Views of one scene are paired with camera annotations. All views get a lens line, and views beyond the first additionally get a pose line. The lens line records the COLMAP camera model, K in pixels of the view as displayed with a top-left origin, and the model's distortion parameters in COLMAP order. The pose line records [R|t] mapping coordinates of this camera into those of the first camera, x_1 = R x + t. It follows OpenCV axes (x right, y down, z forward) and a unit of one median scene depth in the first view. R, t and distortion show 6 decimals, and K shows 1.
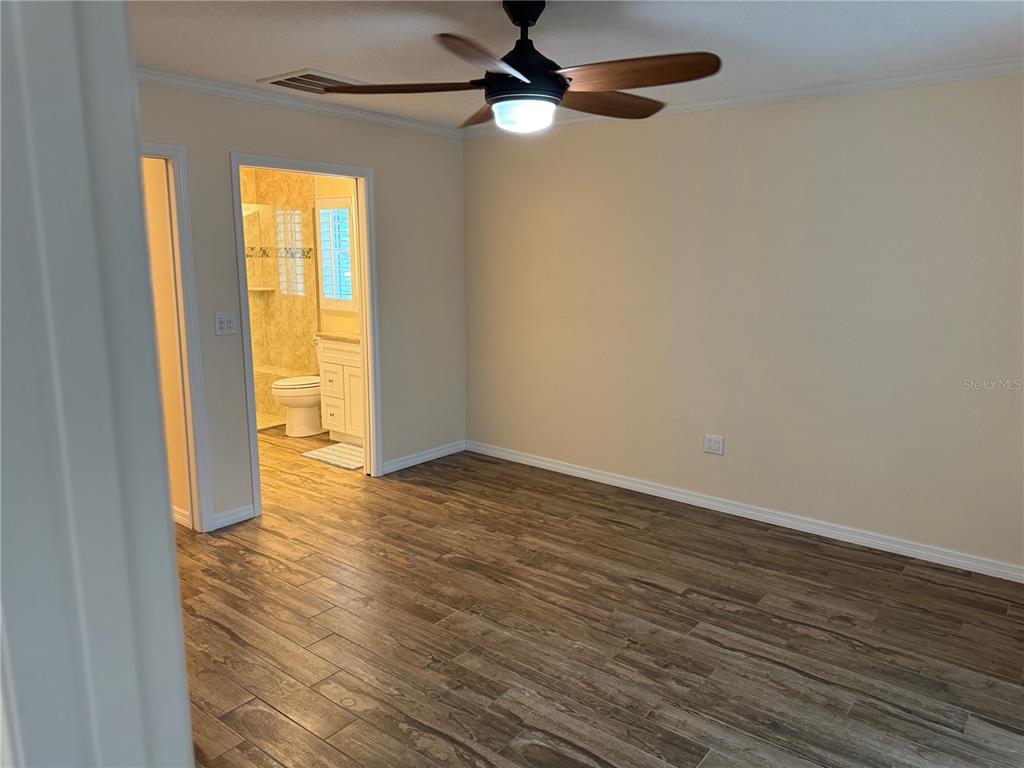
lens RADIAL K [[718.9, 0, 512.0], [0, 718.9, 384.0], [0, 0, 1]] dist [0.029946, -0.005487]
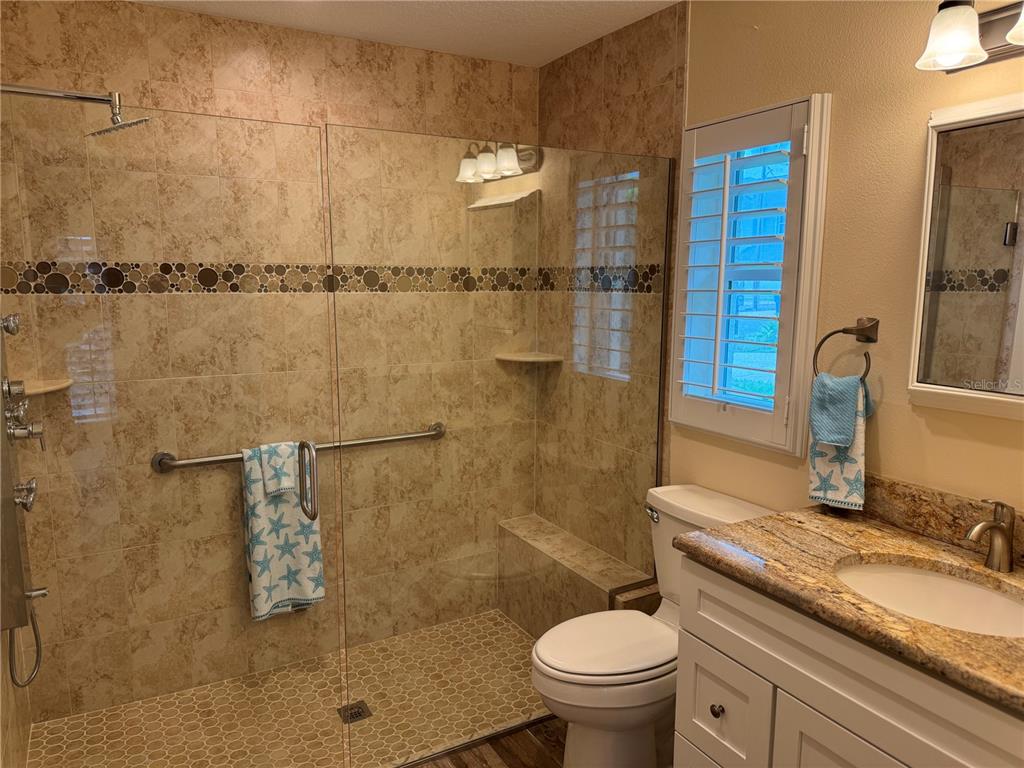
lens RADIAL K [[718.9, 0, 512.0], [0, 718.9, 384.0], [0, 0, 1]] dist [0.029946, -0.005487]
pose [[0.922543, 0.055402, -0.381898, -0.189778], [-0.076963, 0.996174, -0.041402, -0.097906], [0.378143, 0.067587, 0.923277, 0.589026]]
